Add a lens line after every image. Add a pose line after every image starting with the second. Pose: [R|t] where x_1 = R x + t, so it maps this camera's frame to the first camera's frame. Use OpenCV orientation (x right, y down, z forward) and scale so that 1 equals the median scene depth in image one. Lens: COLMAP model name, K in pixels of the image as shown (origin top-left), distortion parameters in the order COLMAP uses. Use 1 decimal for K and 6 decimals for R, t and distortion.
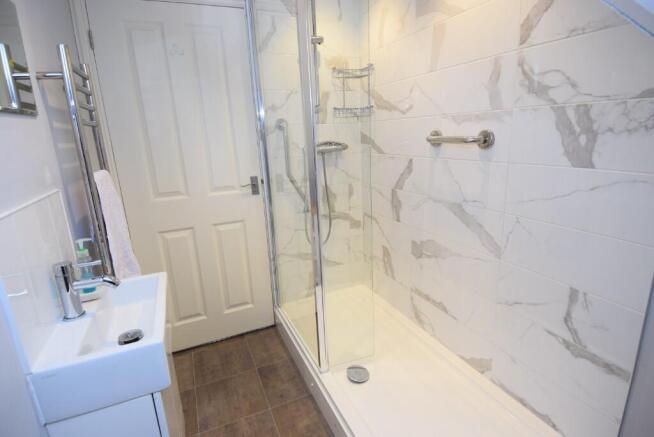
lens RADIAL K [[342.9, 0, 330.0], [0, 342.9, 217.9], [0, 0, 1]] dist [0.084654, -0.075593]
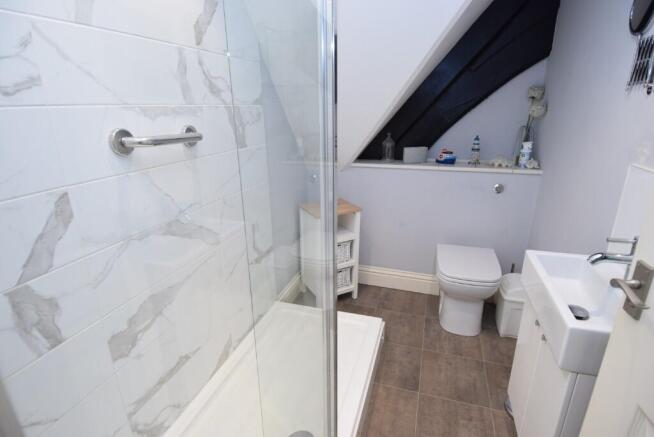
lens RADIAL K [[342.9, 0, 330.0], [0, 342.9, 217.9], [0, 0, 1]] dist [0.084654, -0.075593]
pose [[-0.752399, -0.153146, 0.640658, -0.462236], [0.204384, 0.870318, 0.448077, -0.373712], [-0.626197, 0.468073, -0.623526, 1.445902]]
